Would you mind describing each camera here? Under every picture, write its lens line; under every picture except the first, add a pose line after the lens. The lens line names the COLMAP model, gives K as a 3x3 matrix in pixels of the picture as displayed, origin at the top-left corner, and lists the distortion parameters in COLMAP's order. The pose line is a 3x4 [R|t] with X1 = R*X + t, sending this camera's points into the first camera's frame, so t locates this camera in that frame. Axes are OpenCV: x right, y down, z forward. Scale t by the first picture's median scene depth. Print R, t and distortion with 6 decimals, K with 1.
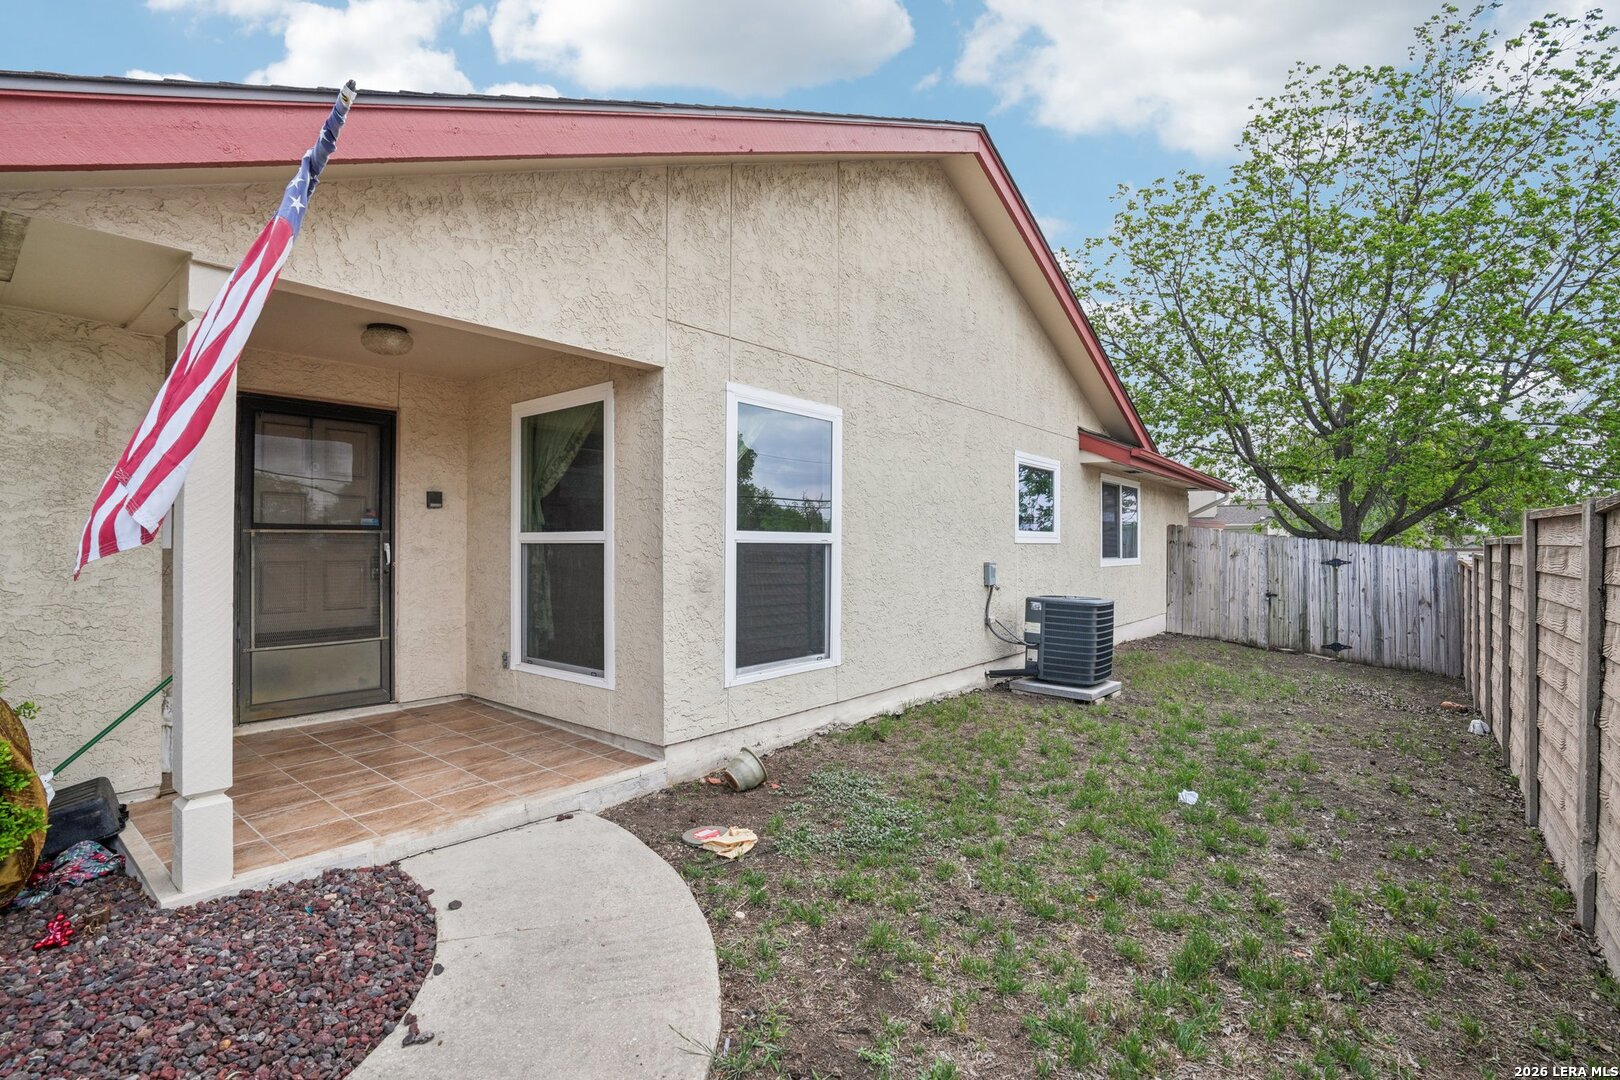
lens RADIAL K [[753.9, 0, 810.0], [0, 753.9, 540.0], [0, 0, 1]] dist [-0.024635, 0.000678]
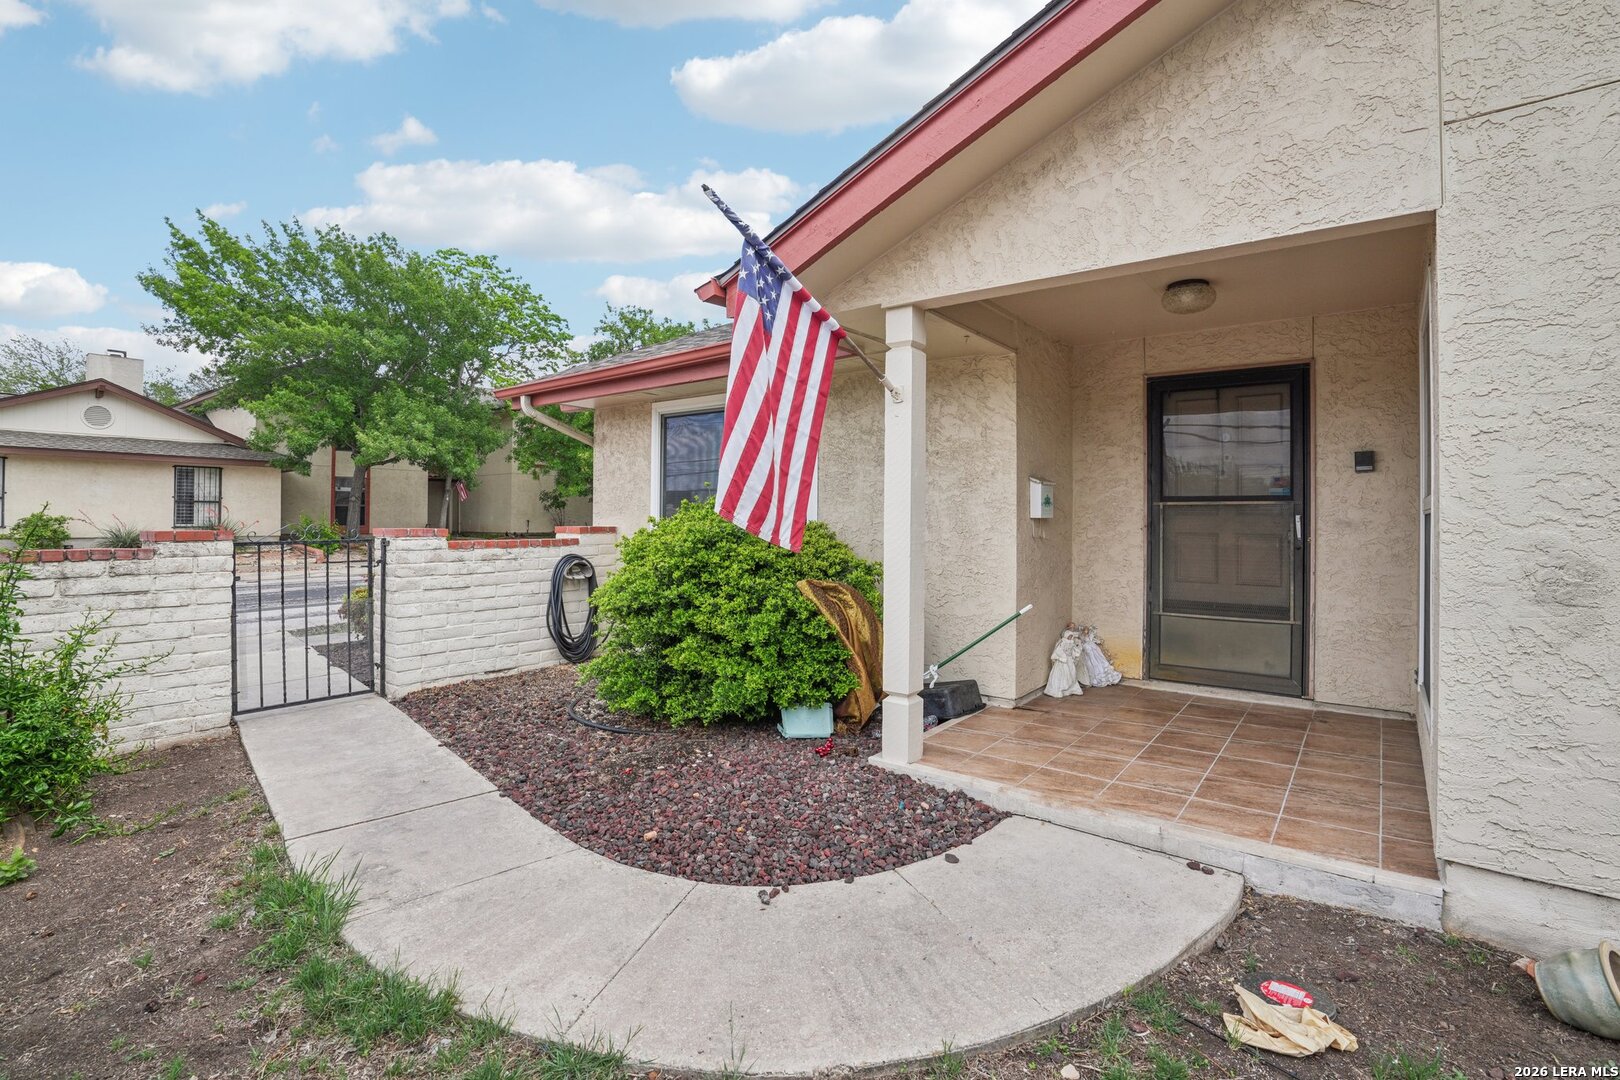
lens RADIAL K [[755.6, 0, 810.4], [0, 755.6, 518.3], [0, 0, 1]] dist [-0.042040, 0.014924]
pose [[0.039153, -0.000268, -0.999233, 0.347004], [-0.002712, 0.999996, -0.000375, 0.011707], [0.999230, 0.002724, 0.039152, 0.478364]]
